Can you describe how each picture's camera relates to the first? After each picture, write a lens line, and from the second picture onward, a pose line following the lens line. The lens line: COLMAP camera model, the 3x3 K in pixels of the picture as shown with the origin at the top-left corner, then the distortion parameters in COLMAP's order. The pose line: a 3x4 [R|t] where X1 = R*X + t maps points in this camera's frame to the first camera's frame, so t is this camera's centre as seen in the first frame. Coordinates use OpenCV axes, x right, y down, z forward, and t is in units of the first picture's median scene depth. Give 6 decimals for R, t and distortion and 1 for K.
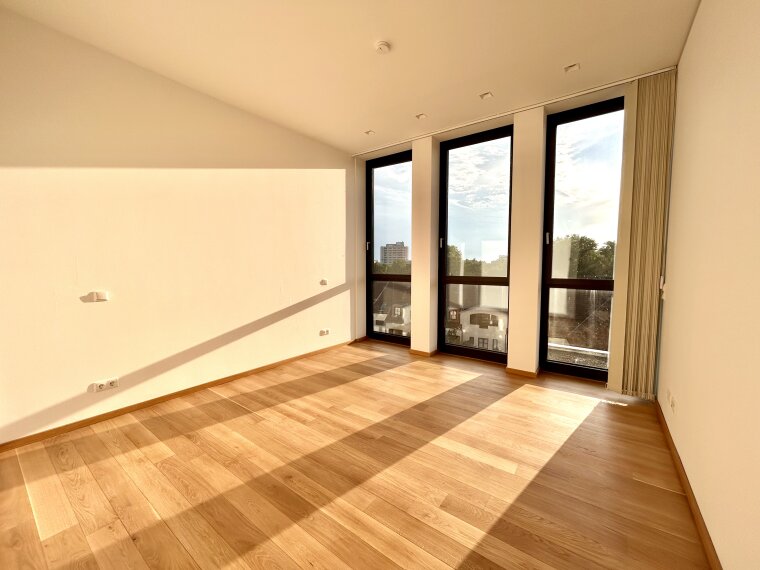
lens RADIAL K [[306.2, 0, 378.8], [0, 306.2, 283.6], [0, 0, 1]] dist [-0.000883, -0.000129]
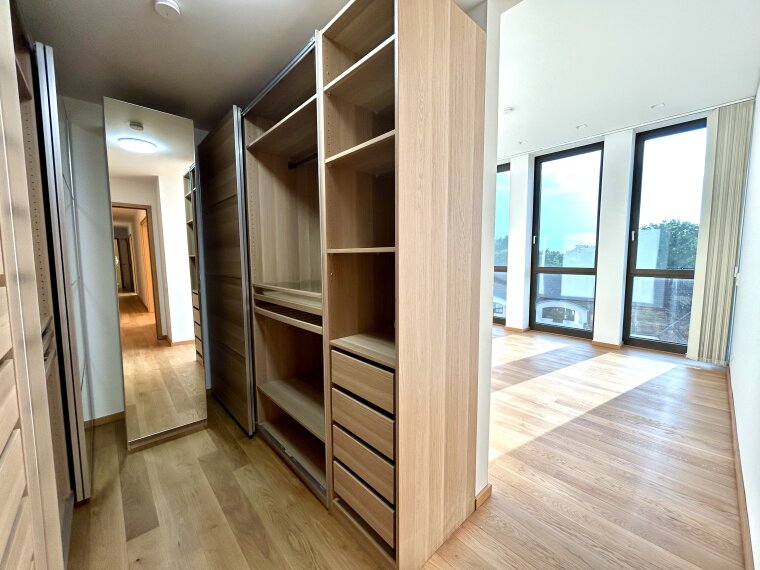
lens RADIAL K [[305.1, 0, 380.0], [0, 305.1, 285.0], [0, 0, 1]] dist [0.010595, 0.000012]
pose [[0.981955, 0.006743, -0.188992, -0.206772], [0.000218, 0.999323, 0.036784, 0.001864], [0.189112, -0.036161, 0.981289, -0.401758]]
